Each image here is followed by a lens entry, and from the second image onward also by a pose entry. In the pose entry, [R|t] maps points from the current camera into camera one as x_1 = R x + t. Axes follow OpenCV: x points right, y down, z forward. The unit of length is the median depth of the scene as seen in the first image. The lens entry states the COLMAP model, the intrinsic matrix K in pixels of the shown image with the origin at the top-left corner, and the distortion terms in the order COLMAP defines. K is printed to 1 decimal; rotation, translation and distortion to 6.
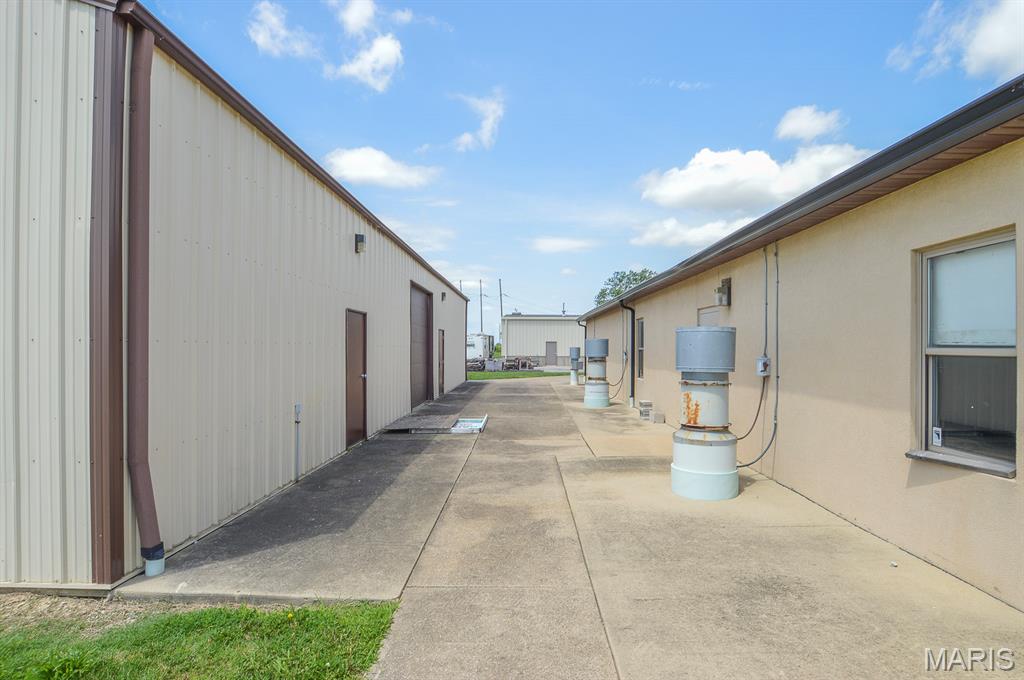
lens RADIAL K [[530.7, 0, 514.9], [0, 530.7, 346.1], [0, 0, 1]] dist [0.035503, -0.039162]
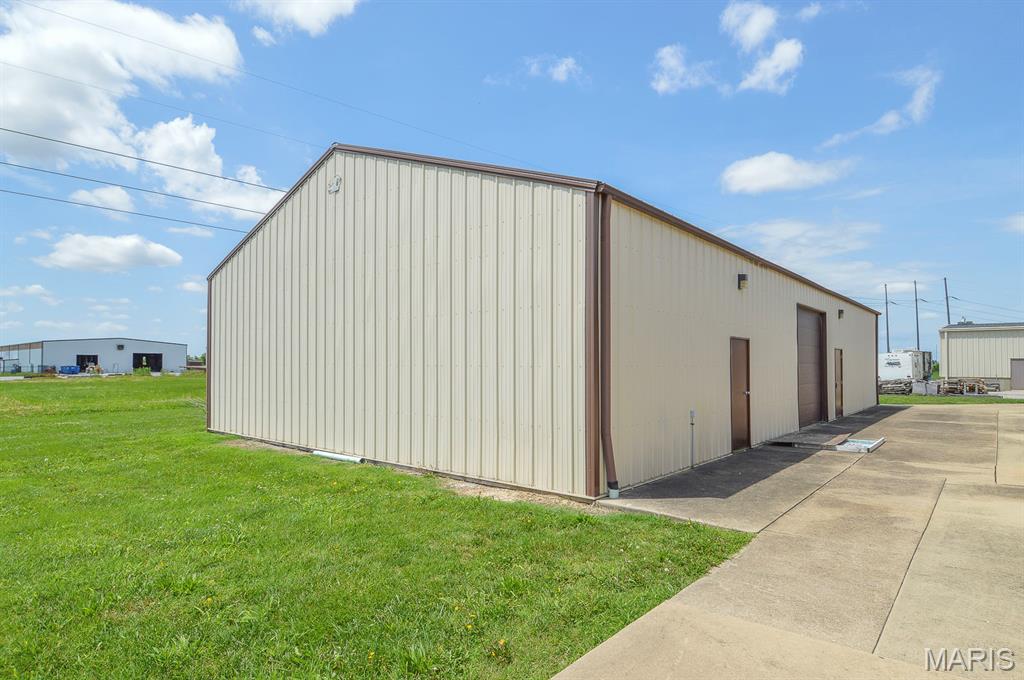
lens RADIAL K [[538.3, 0, 514.0], [0, 538.3, 358.0], [0, 0, 1]] dist [0.035011, -0.000264]
pose [[0.760814, -0.009153, -0.648905, 0.120116], [0.002112, 0.999930, -0.011628, -0.009362], [0.648966, 0.007476, 0.760780, -0.289844]]
